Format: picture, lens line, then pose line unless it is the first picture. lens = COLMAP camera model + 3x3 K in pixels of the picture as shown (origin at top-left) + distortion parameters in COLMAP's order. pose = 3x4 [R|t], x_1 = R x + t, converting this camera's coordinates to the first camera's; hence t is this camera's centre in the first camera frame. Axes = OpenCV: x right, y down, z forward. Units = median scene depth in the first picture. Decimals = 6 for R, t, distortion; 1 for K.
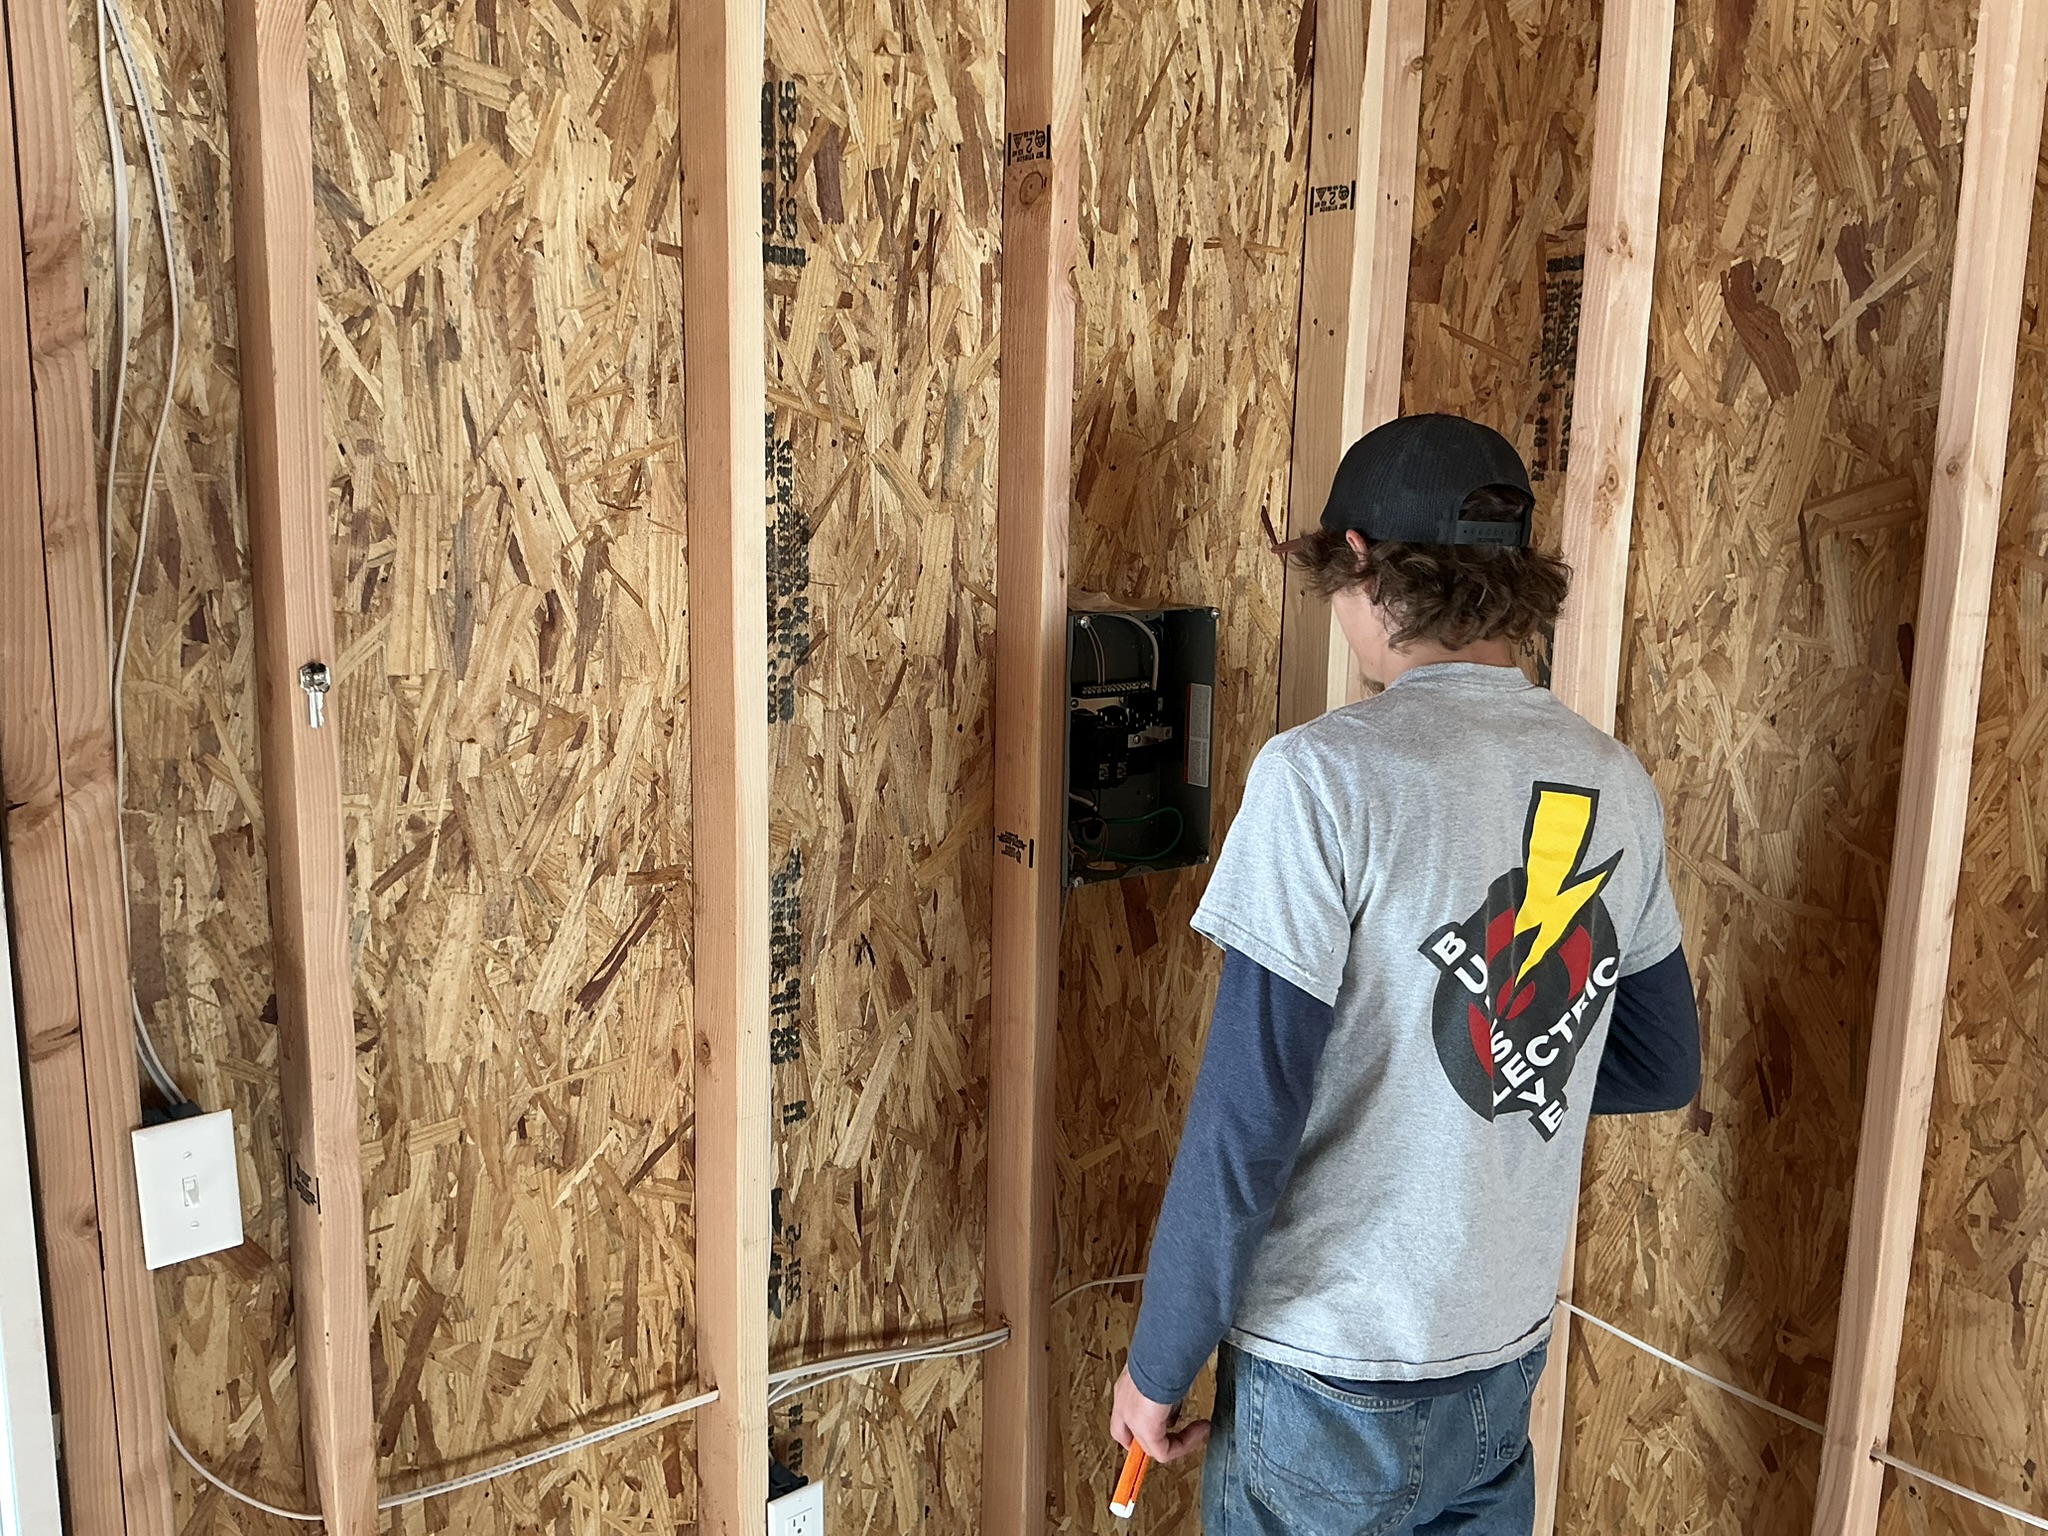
lens RADIAL K [[1683.1, 0, 1076.4], [0, 1683.1, 773.5], [0, 0, 1]] dist [0.121976, -0.230407]
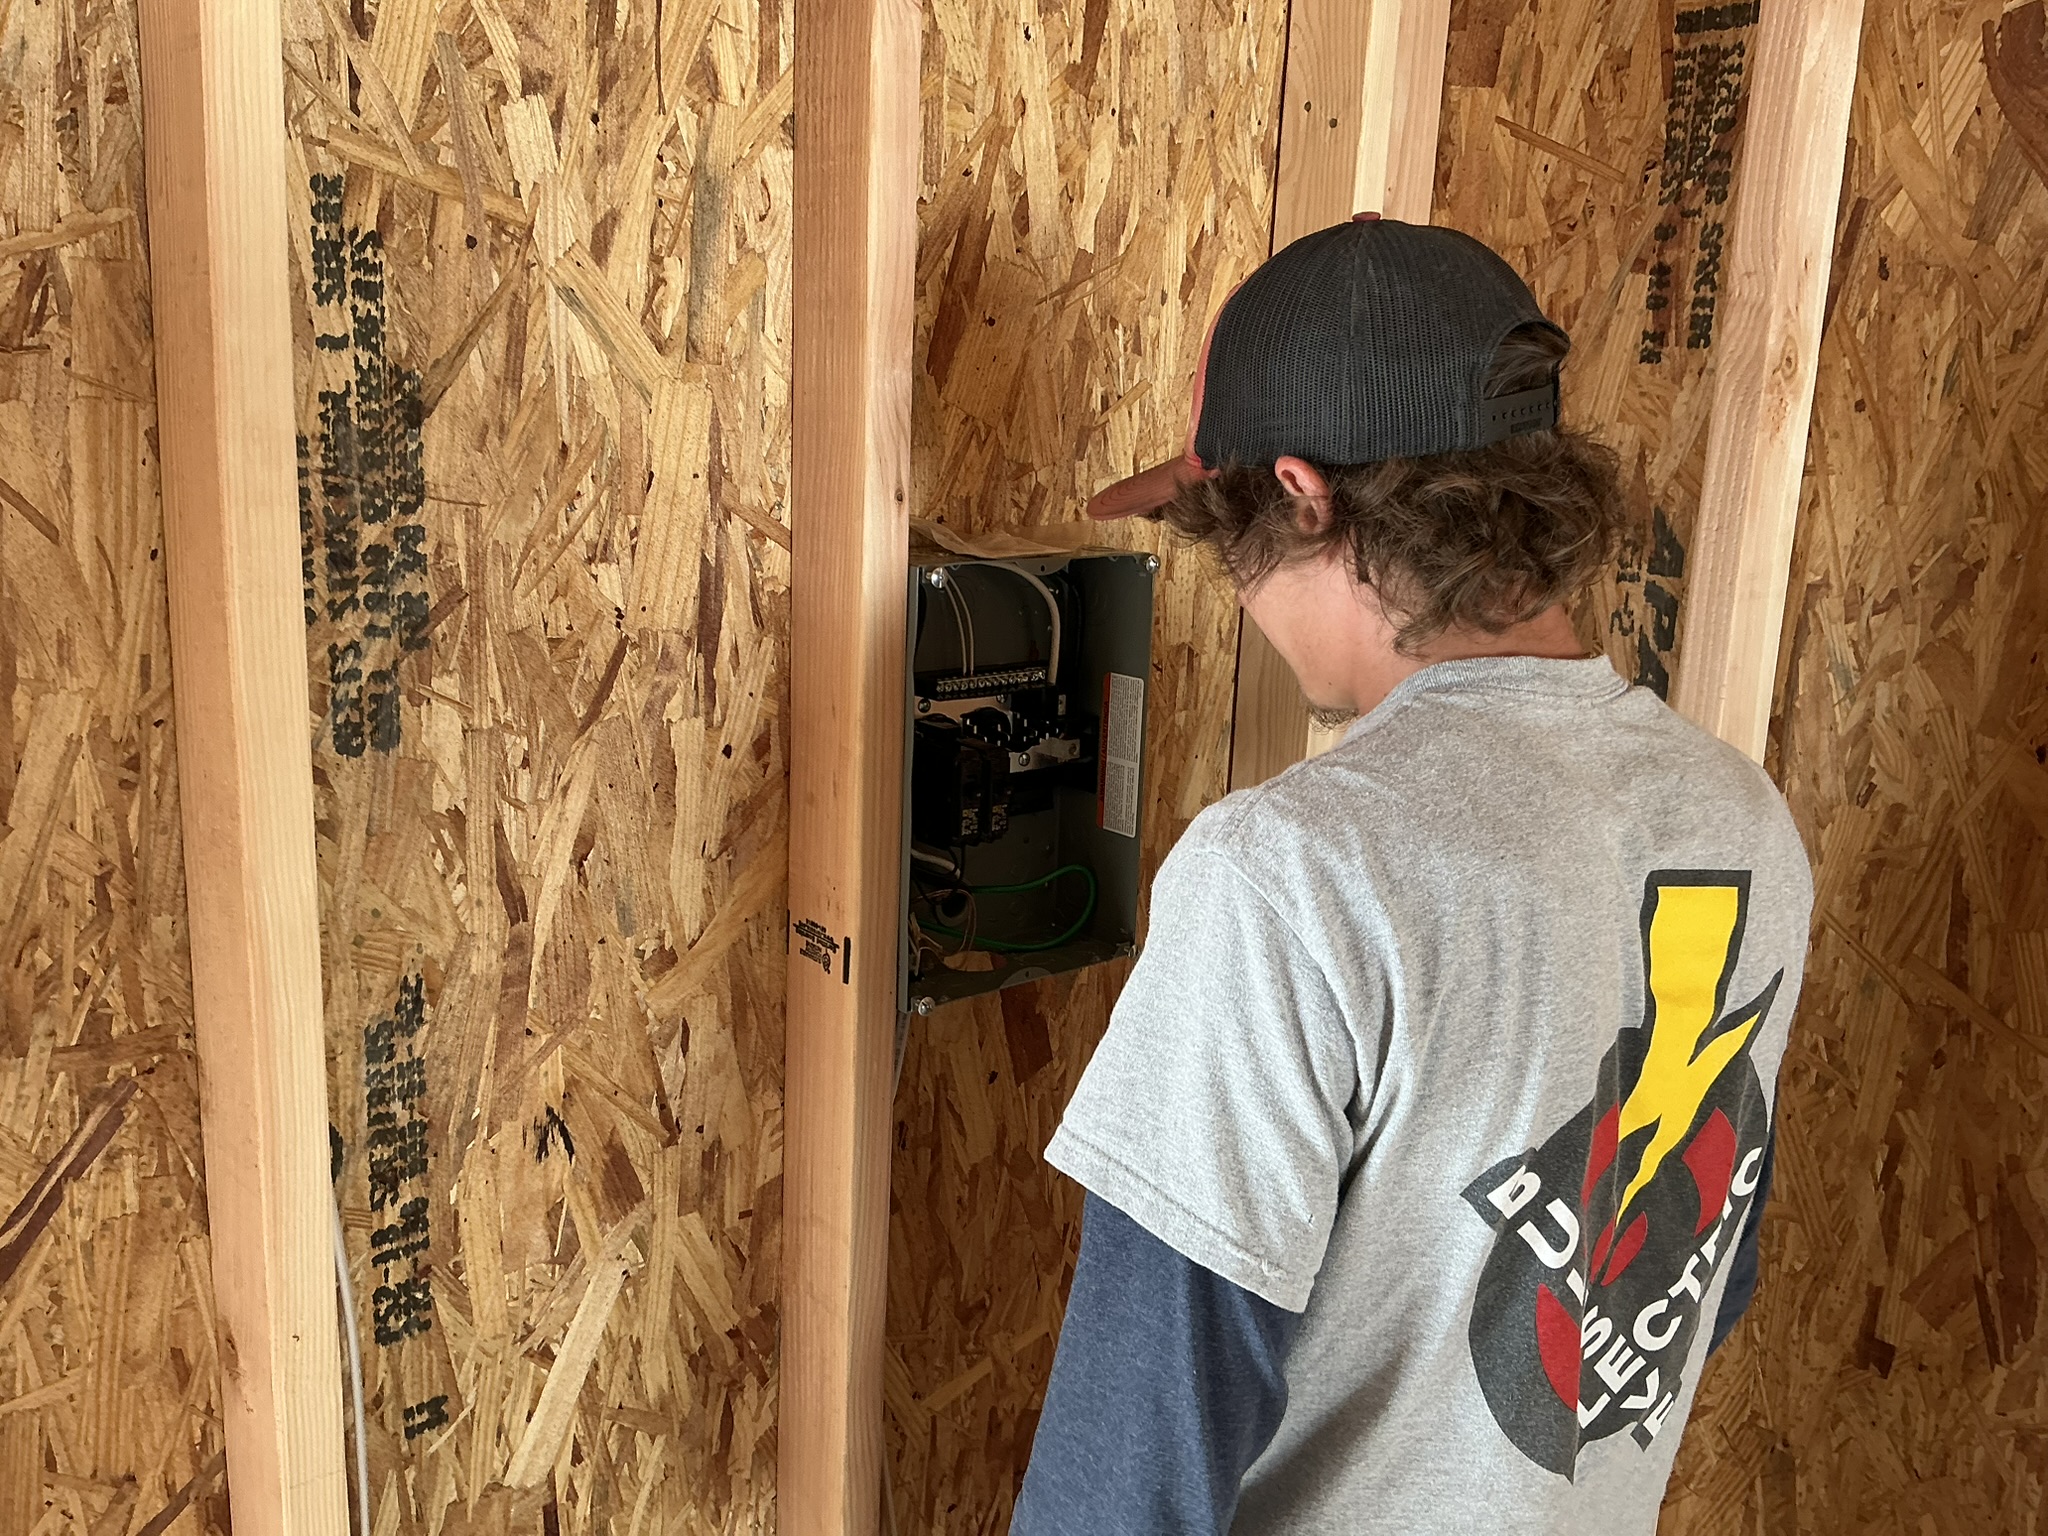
lens RADIAL K [[1683.1, 0, 1076.4], [0, 1683.1, 773.5], [0, 0, 1]] dist [0.121976, -0.230407]
pose [[0.997675, 0.009664, 0.067465, 0.013681], [-0.012780, 0.998864, 0.045915, -0.047454], [-0.066945, -0.046670, 0.996665, 0.391258]]
